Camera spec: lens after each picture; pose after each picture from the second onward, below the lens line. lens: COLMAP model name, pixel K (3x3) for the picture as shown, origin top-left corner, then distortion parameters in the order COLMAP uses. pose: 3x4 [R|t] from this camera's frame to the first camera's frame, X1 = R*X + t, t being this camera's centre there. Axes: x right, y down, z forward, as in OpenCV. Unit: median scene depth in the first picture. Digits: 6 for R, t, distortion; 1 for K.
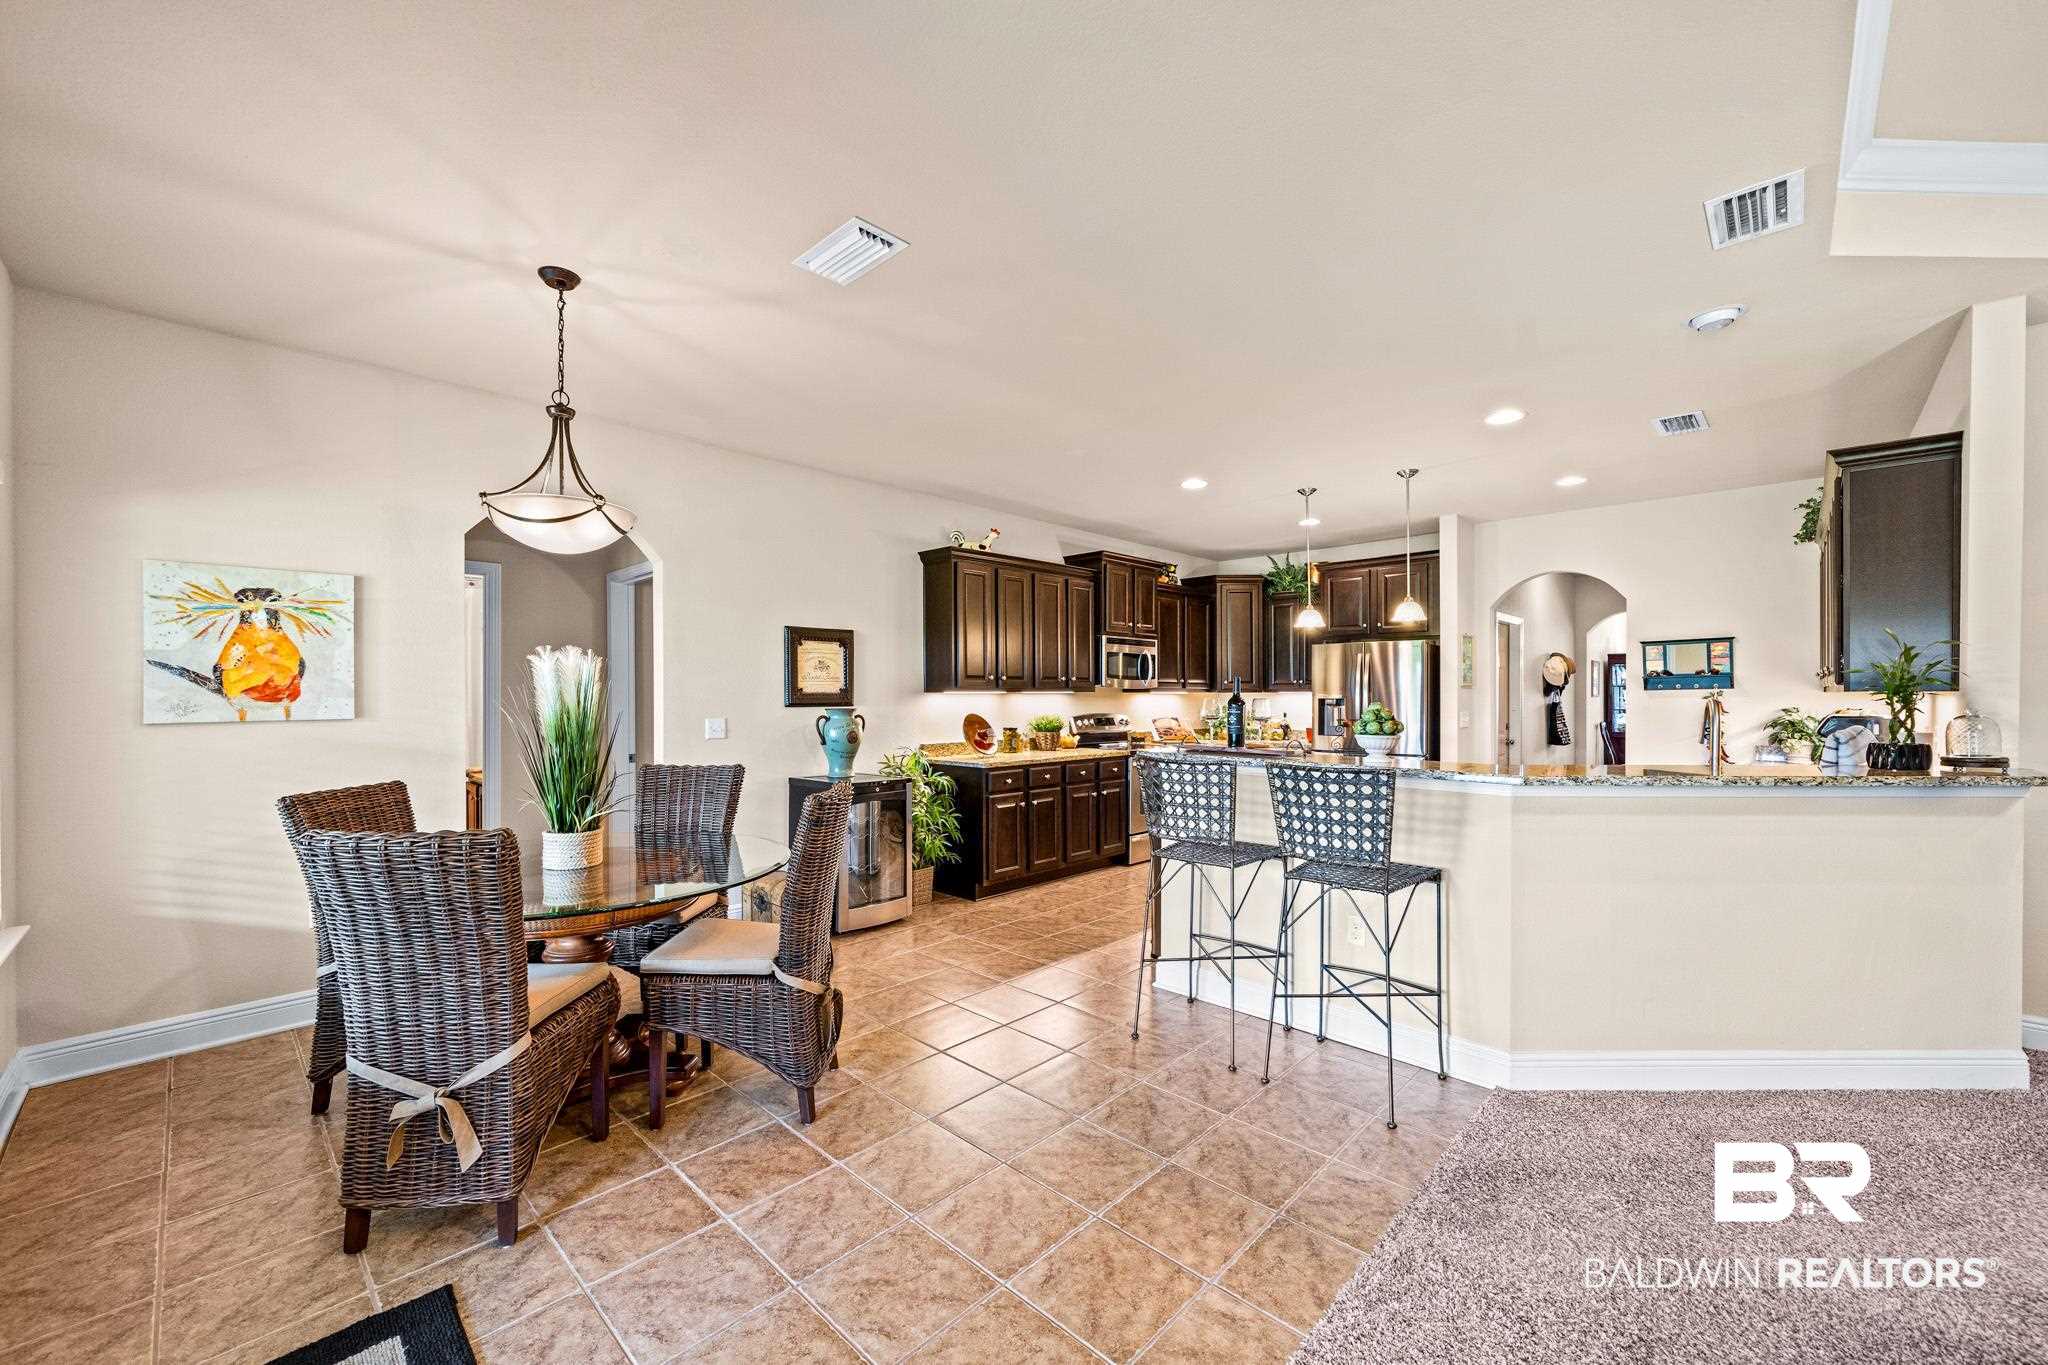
lens RADIAL K [[804.6, 0, 1024.2], [0, 804.6, 696.4], [0, 0, 1]] dist [0.000186, 0.000427]
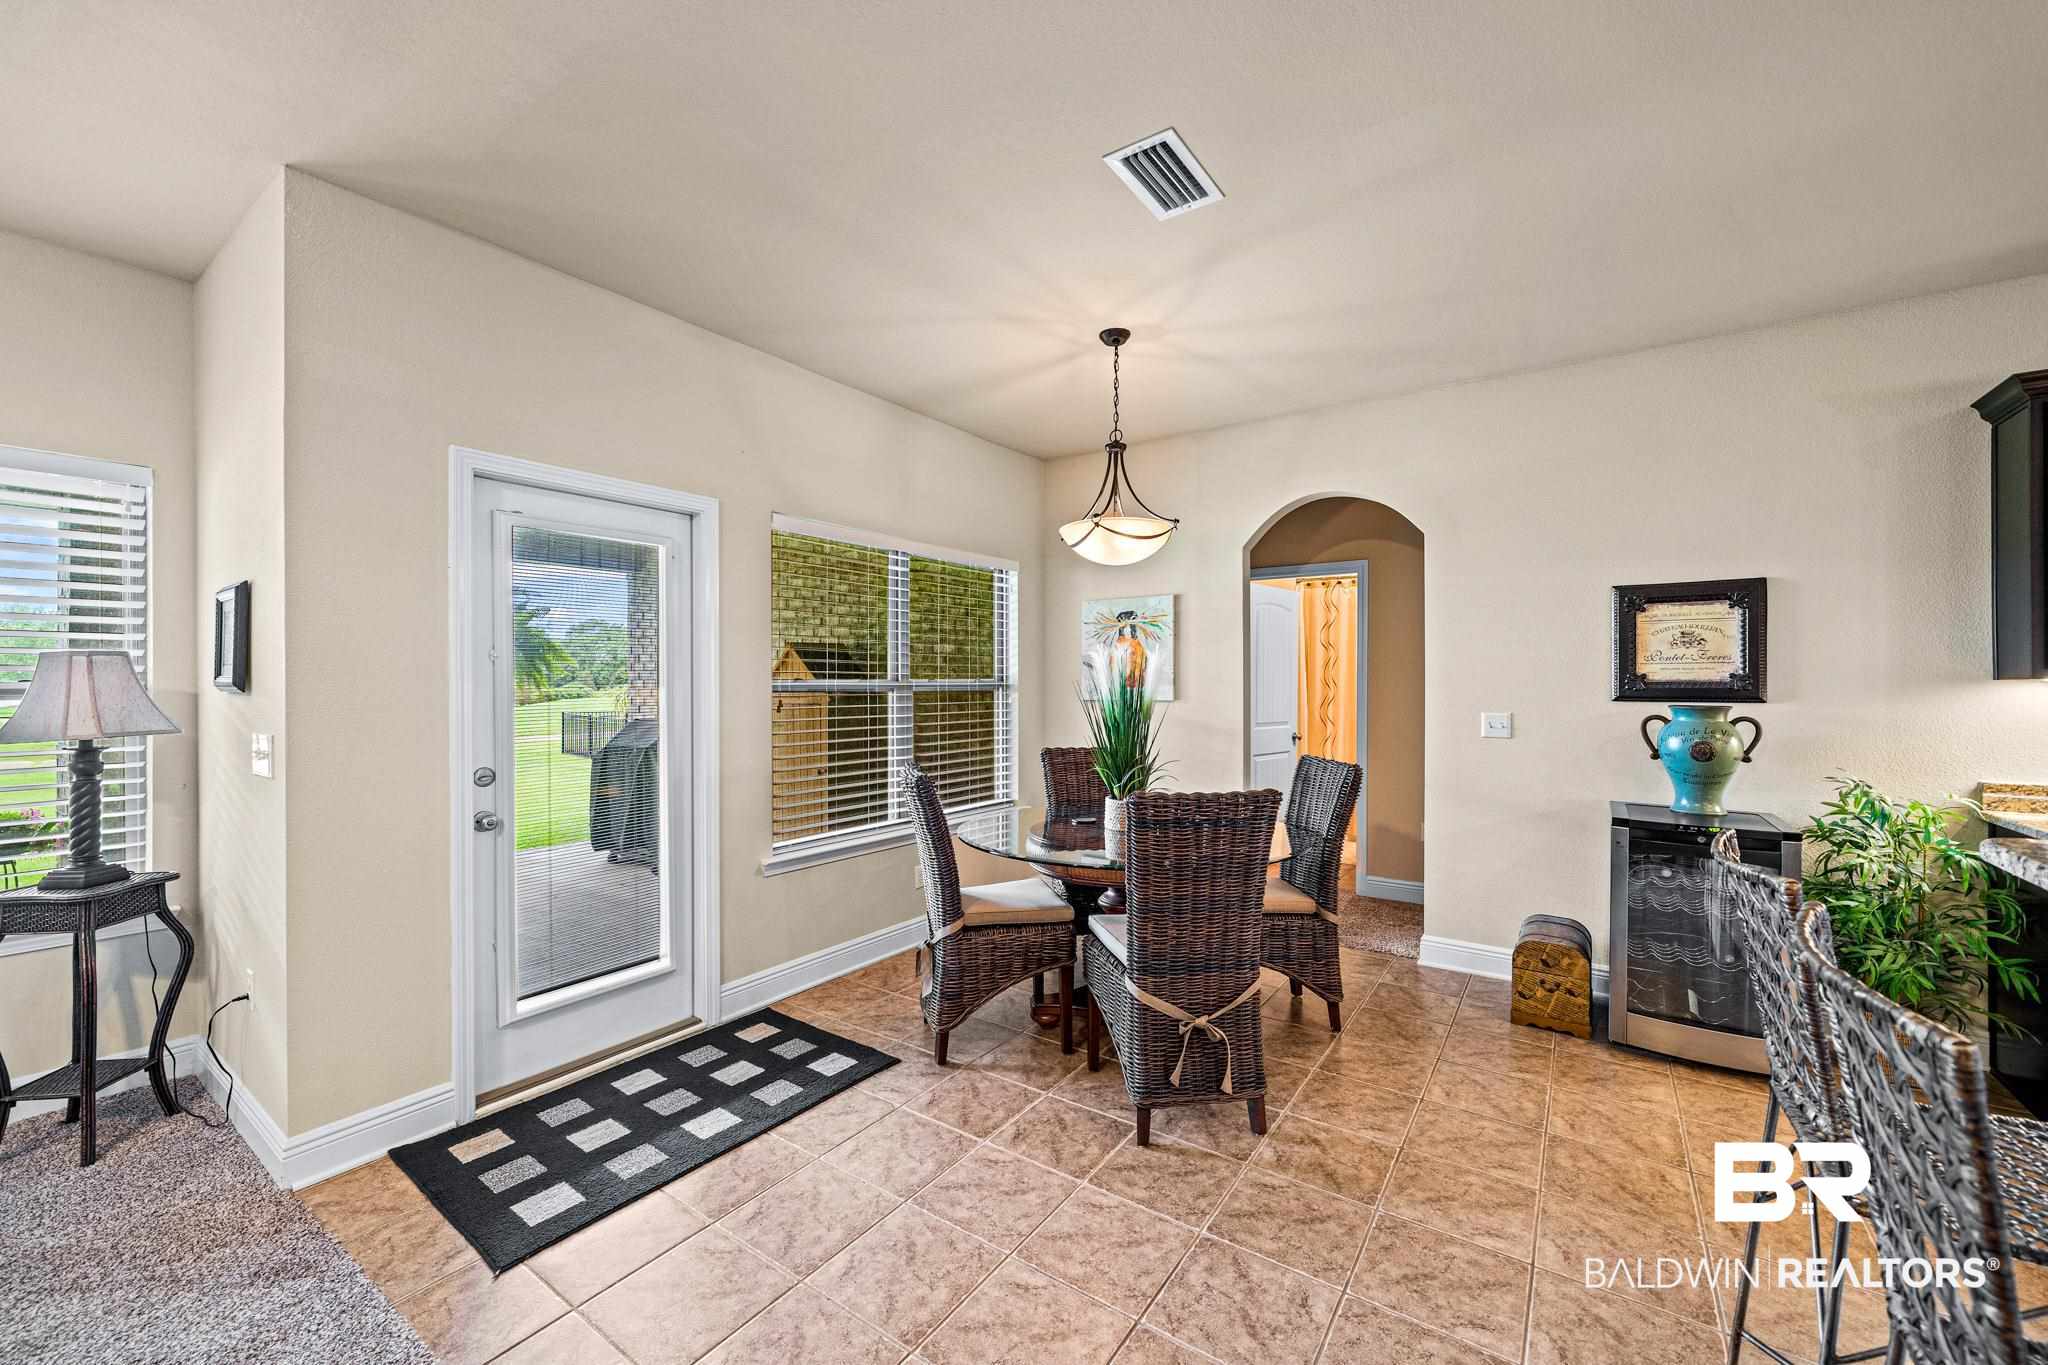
lens RADIAL K [[804.6, 0, 1012.3], [0, 804.6, 679.6], [0, 0, 1]] dist [0.000186, 0.000427]
pose [[0.145550, -0.002594, -0.989348, 0.324042], [-0.004641, 0.999984, -0.003304, -0.000870], [0.989340, 0.005073, 0.145535, 0.370596]]
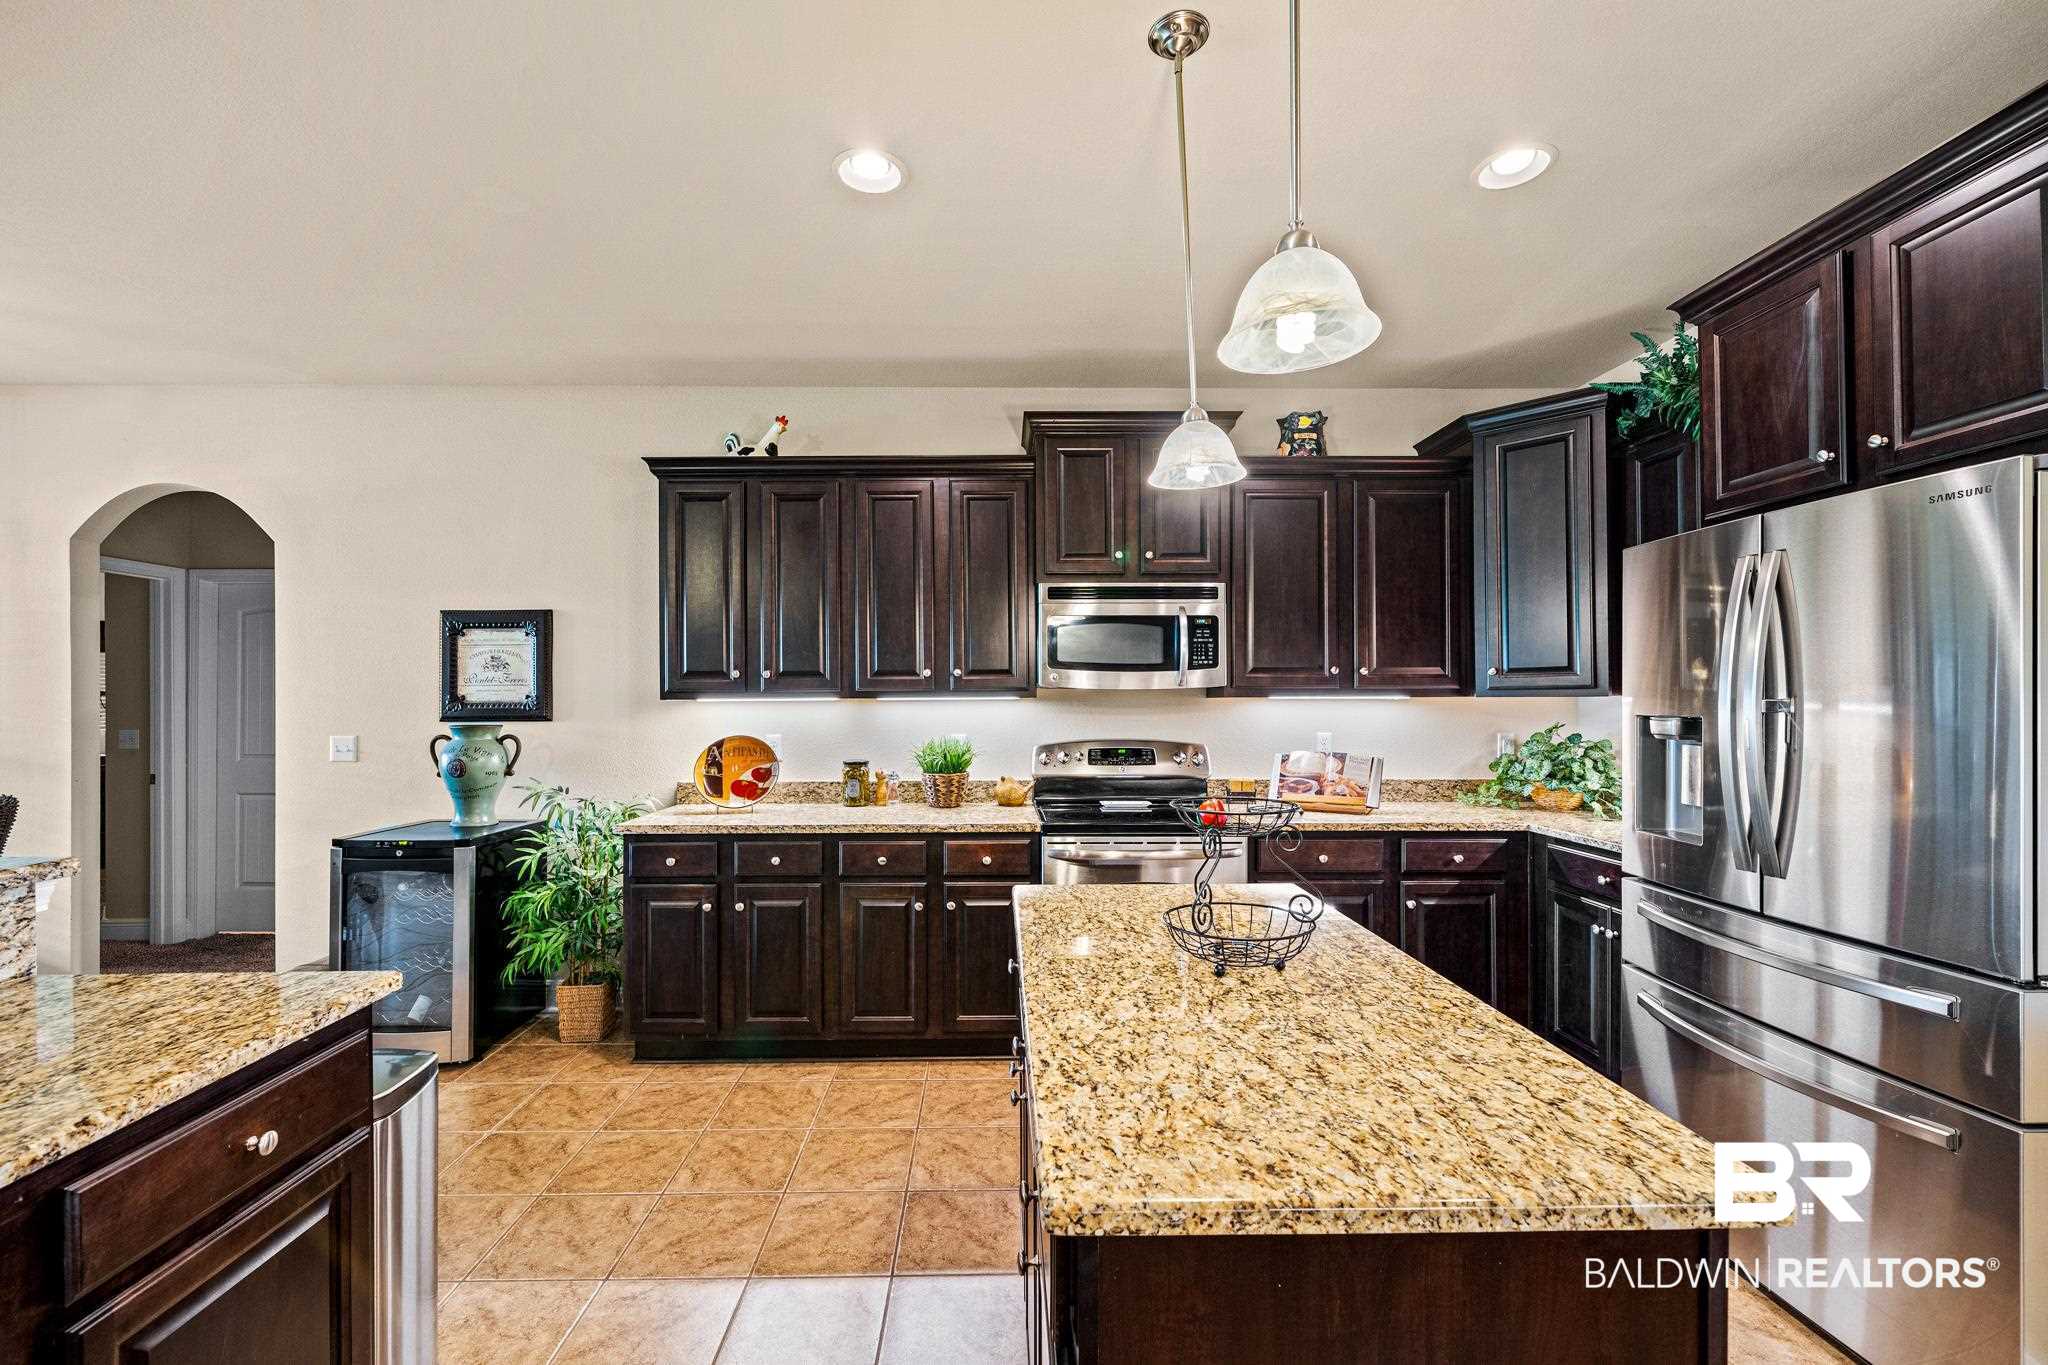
lens RADIAL K [[804.6, 0, 1013.2], [0, 804.6, 700.6], [0, 0, 1]] dist [0.000186, 0.000427]
pose [[0.707830, -0.007649, -0.706342, 0.578833], [0.000582, 0.999947, -0.010246, 0.001786], [0.706383, 0.006841, 0.707797, 0.843441]]
